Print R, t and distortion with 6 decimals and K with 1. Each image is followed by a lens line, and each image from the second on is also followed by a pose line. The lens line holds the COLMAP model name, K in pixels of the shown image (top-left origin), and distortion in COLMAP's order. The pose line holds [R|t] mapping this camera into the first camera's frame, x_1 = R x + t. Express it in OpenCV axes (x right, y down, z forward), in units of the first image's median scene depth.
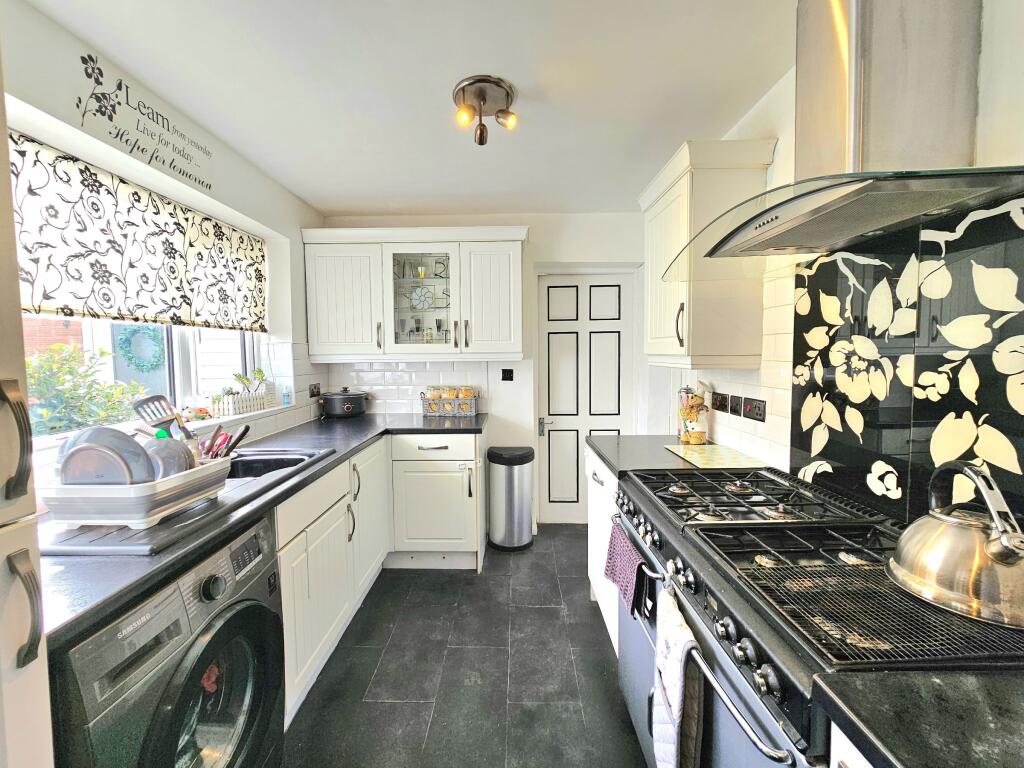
lens RADIAL K [[416.7, 0, 500.6], [0, 416.7, 373.5], [0, 0, 1]] dist [-0.001544, -0.000068]
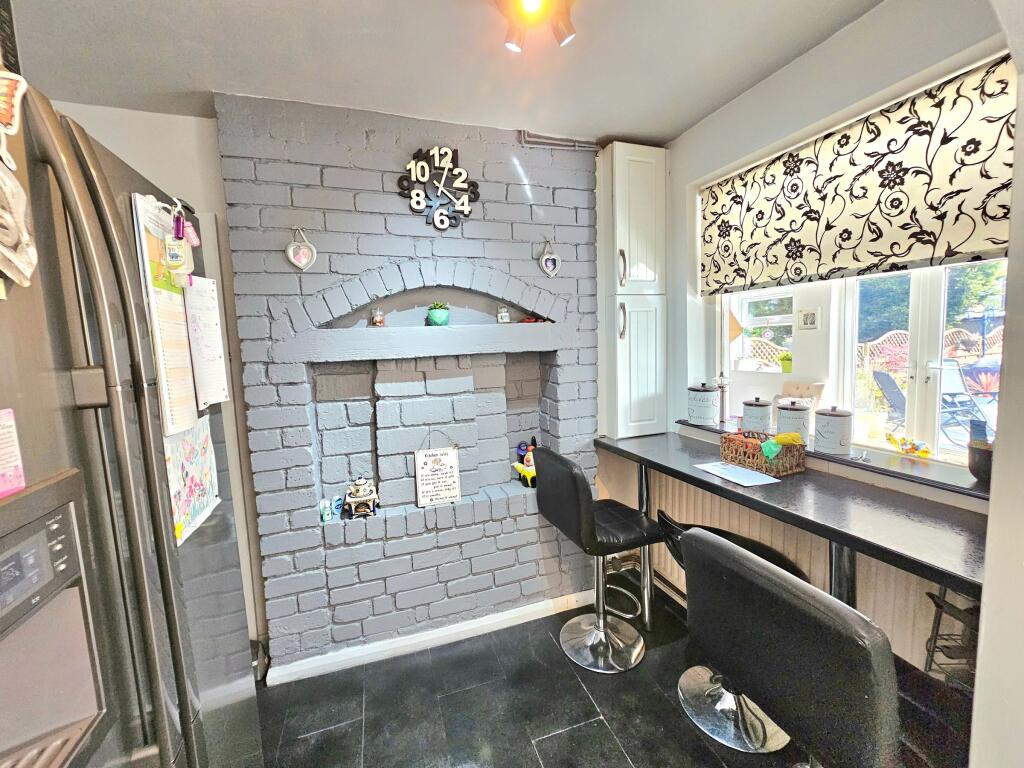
lens RADIAL K [[416.6, 0, 512.0], [0, 416.6, 384.0], [0, 0, 1]] dist [-0.000798, -0.022541]
pose [[-0.940331, 0.084398, -0.329628, 0.102103], [0.029575, 0.985356, 0.167923, -0.096218], [0.338973, 0.148155, -0.929057, 1.755313]]
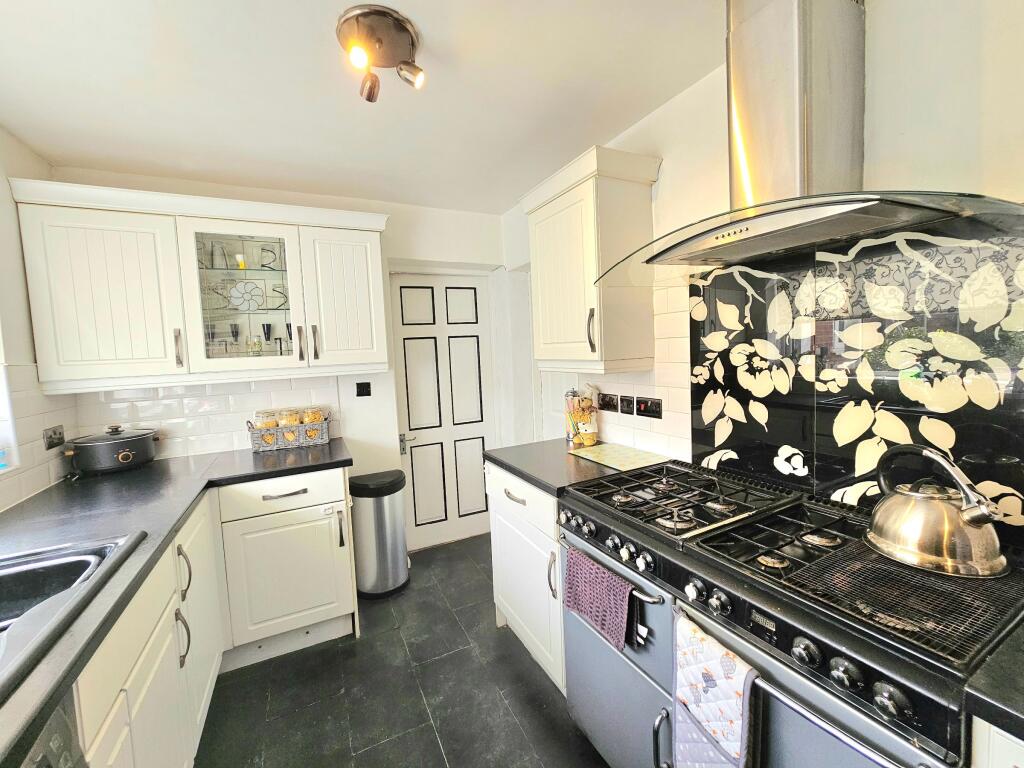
lens RADIAL K [[422.0, 0, 510.5], [0, 422.0, 374.4], [0, 0, 1]] dist [-0.001415, 0.000350]
pose [[0.886356, -0.059064, 0.459222, -0.250030], [0.061087, 0.998078, 0.010464, -0.040049], [-0.458958, 0.018778, 0.888260, 0.231187]]
